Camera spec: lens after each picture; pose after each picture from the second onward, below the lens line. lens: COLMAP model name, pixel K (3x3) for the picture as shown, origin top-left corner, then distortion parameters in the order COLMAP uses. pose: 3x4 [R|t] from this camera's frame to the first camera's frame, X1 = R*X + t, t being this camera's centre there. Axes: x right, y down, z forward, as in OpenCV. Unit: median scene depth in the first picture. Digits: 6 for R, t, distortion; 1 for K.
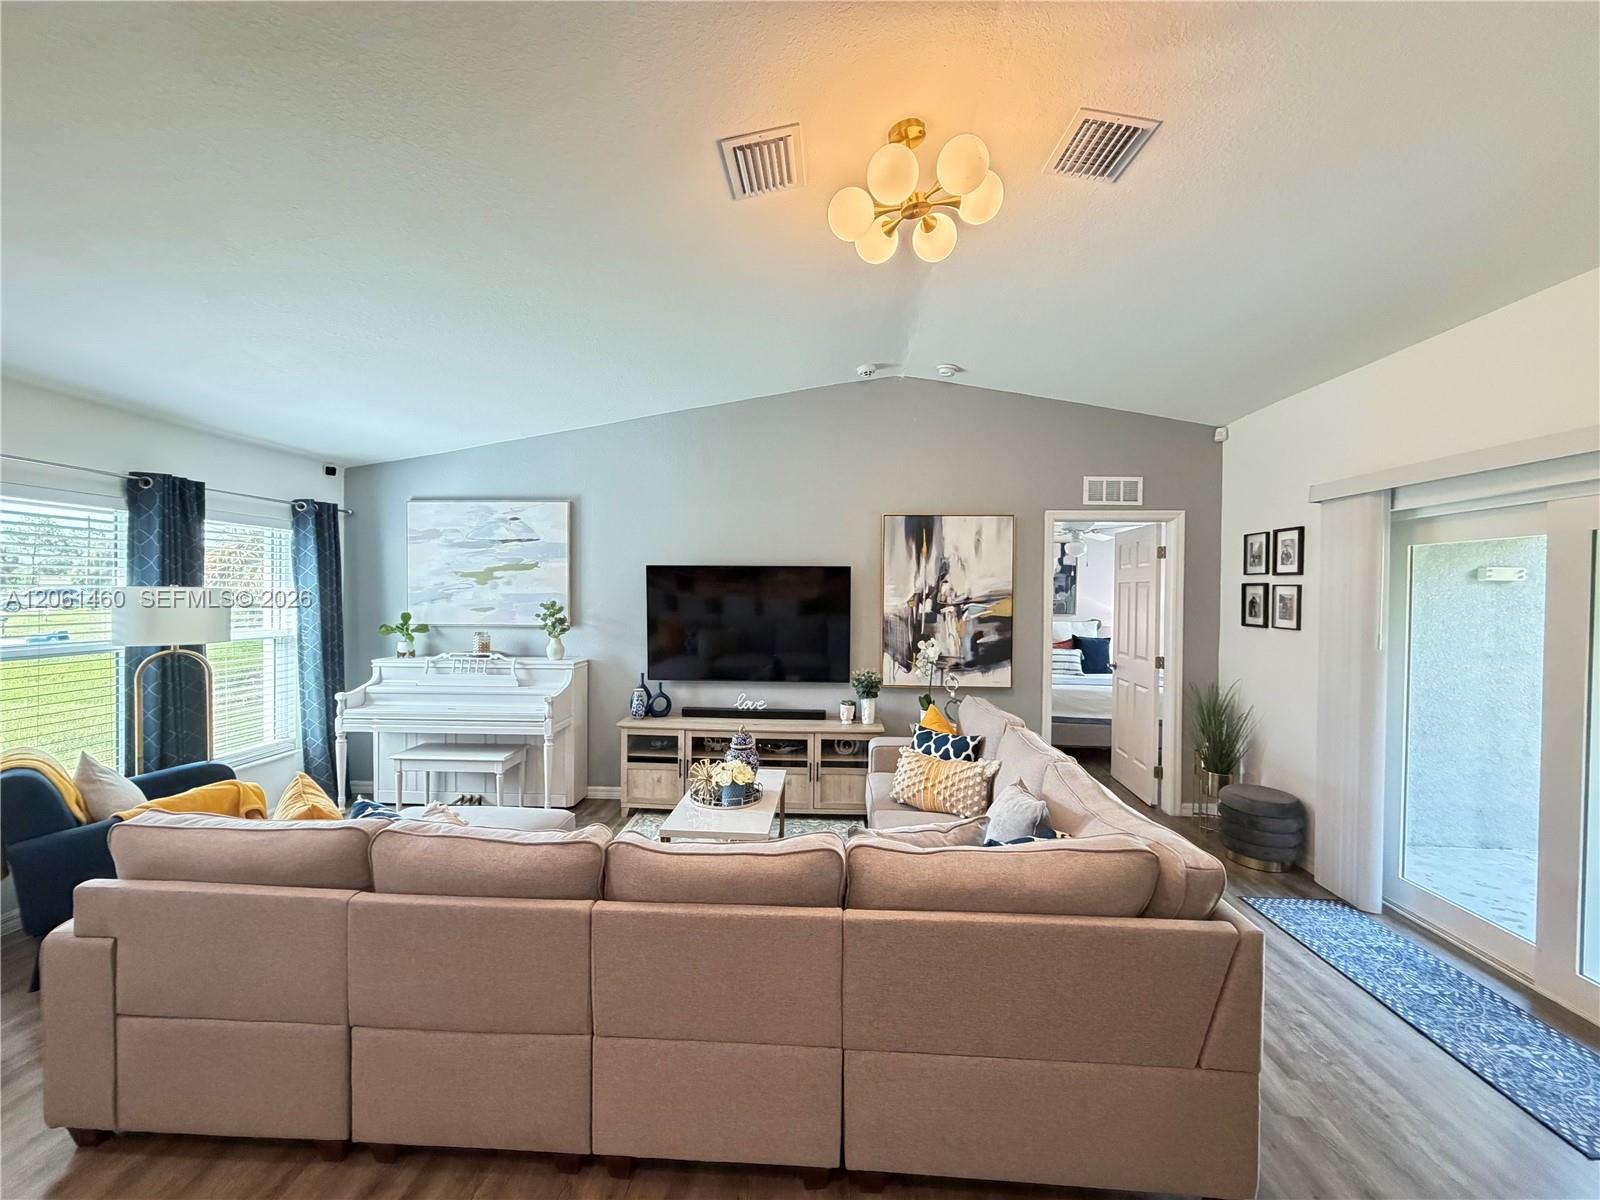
lens RADIAL K [[636.1, 0, 797.4], [0, 636.1, 600.2], [0, 0, 1]] dist [0.000283, -0.000102]
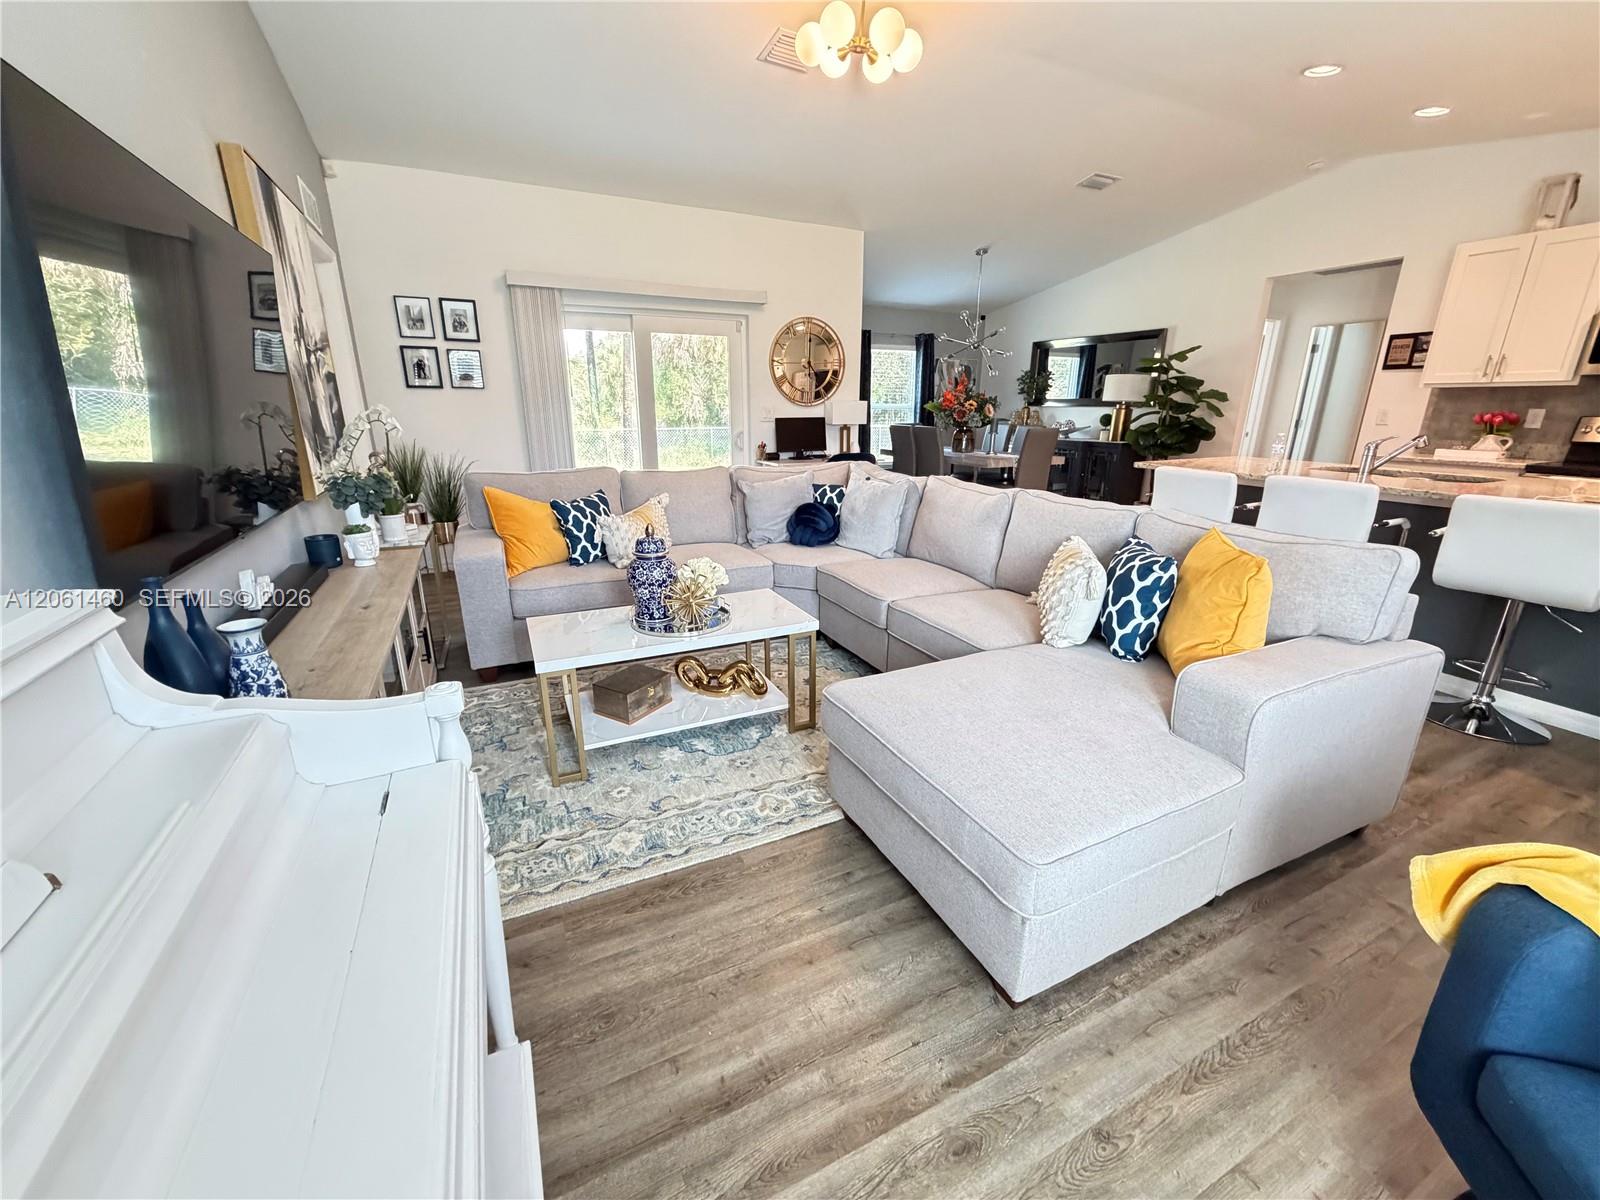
lens RADIAL K [[636.1, 0, 797.8], [0, 636.1, 598.6], [0, 0, 1]] dist [0.000283, -0.000102]
pose [[-0.481909, -0.267211, 0.834483, -0.576280], [0.004654, 0.951572, 0.307392, 0.048862], [-0.876209, 0.152019, -0.457327, 0.905200]]
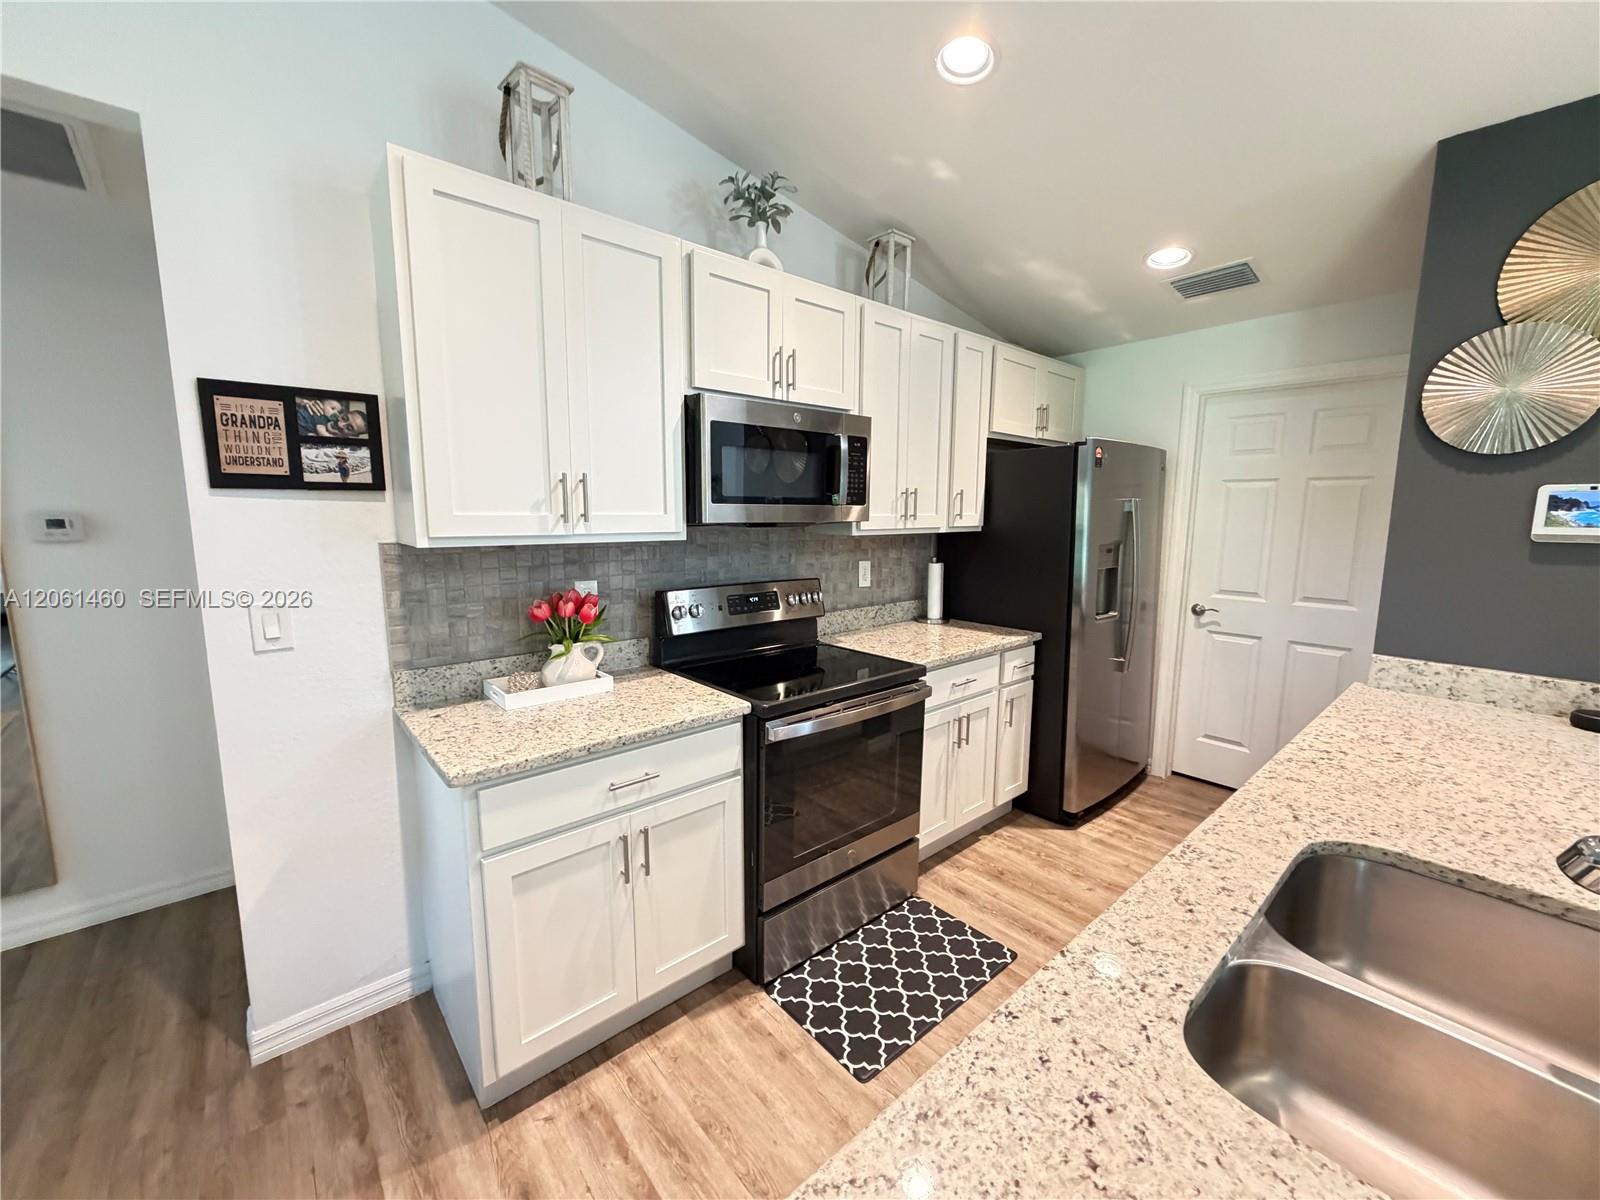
lens RADIAL K [[636.1, 0, 797.9], [0, 636.1, 599.4], [0, 0, 1]] dist [0.000283, -0.000102]
pose [[-0.719497, 0.082497, -0.689578, -0.019447], [-0.021871, 0.989736, 0.141226, 0.019070], [0.694151, 0.116693, -0.710308, -0.091673]]
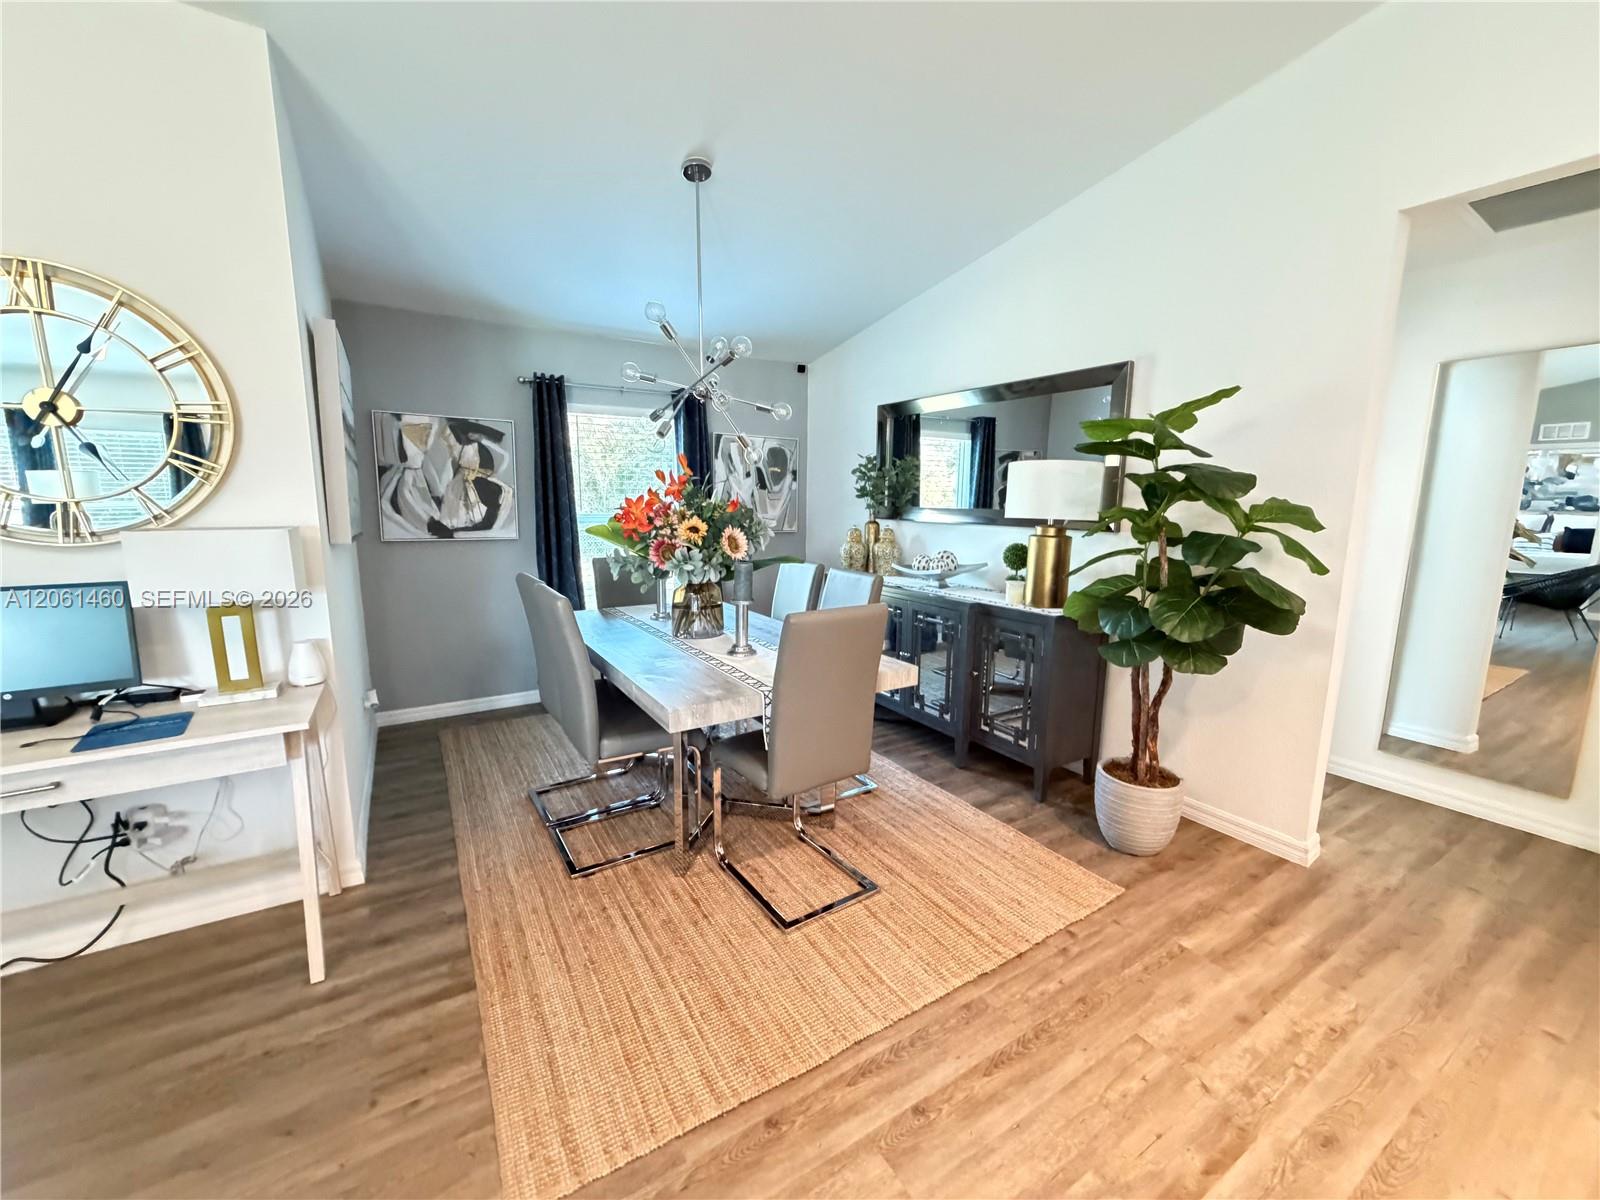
lens RADIAL K [[636.1, 0, 798.0], [0, 636.1, 595.5], [0, 0, 1]] dist [0.000283, -0.000102]
pose [[-0.568659, -0.141345, 0.810339, 0.026280], [-0.002184, 0.985382, 0.170345, 0.036514], [-0.822570, 0.095098, -0.560655, 0.077052]]
